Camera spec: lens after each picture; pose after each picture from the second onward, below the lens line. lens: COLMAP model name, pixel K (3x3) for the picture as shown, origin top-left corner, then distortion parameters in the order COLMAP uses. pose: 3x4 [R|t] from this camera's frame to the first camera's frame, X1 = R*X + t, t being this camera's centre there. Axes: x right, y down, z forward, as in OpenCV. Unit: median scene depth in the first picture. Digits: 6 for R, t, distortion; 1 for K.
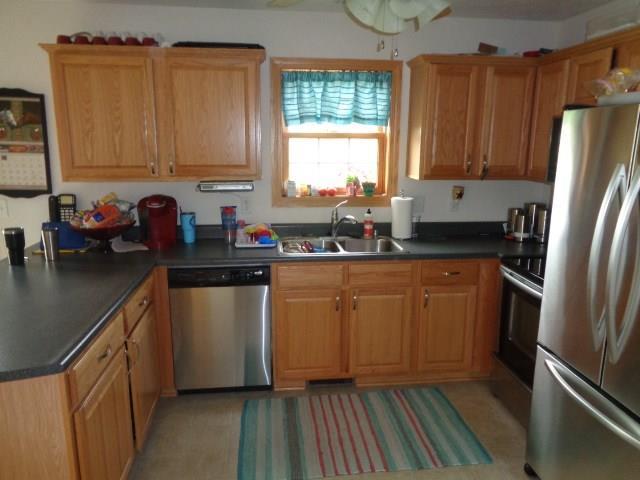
lens RADIAL K [[485.6, 0, 320.0], [0, 485.6, 238.0], [0, 0, 1]] dist [0.007585, -0.009594]
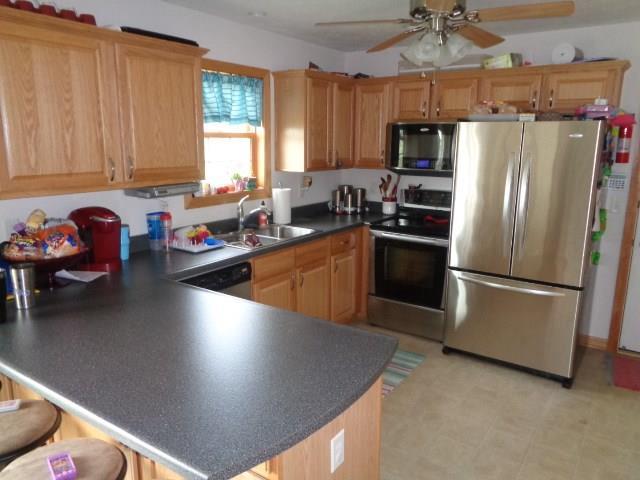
lens RADIAL K [[485.6, 0, 321.3], [0, 485.6, 241.5], [0, 0, 1]] dist [0.007585, -0.009594]
pose [[0.651531, -0.158458, 0.741888, -0.690987], [0.148286, 0.985679, 0.080302, -0.039833], [-0.743988, 0.057692, 0.665698, 0.171393]]
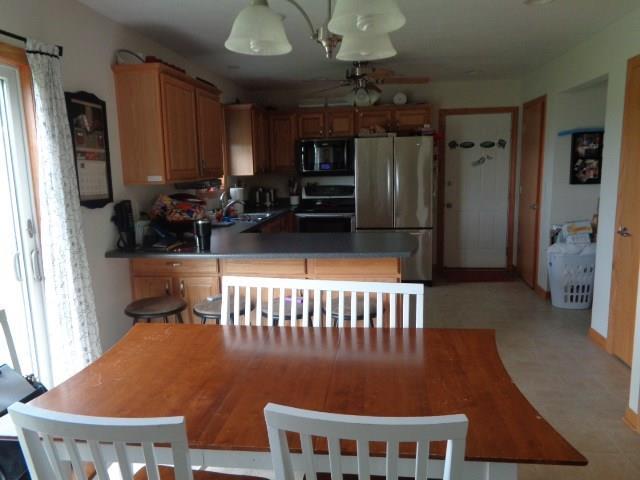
lens RADIAL K [[485.6, 0, 319.2], [0, 485.6, 241.2], [0, 0, 1]] dist [0.007585, -0.009594]
pose [[0.241331, -0.163090, 0.956640, -1.421805], [0.224240, 0.968471, 0.108537, -0.026289], [-0.944180, 0.188323, 0.270294, 0.354465]]
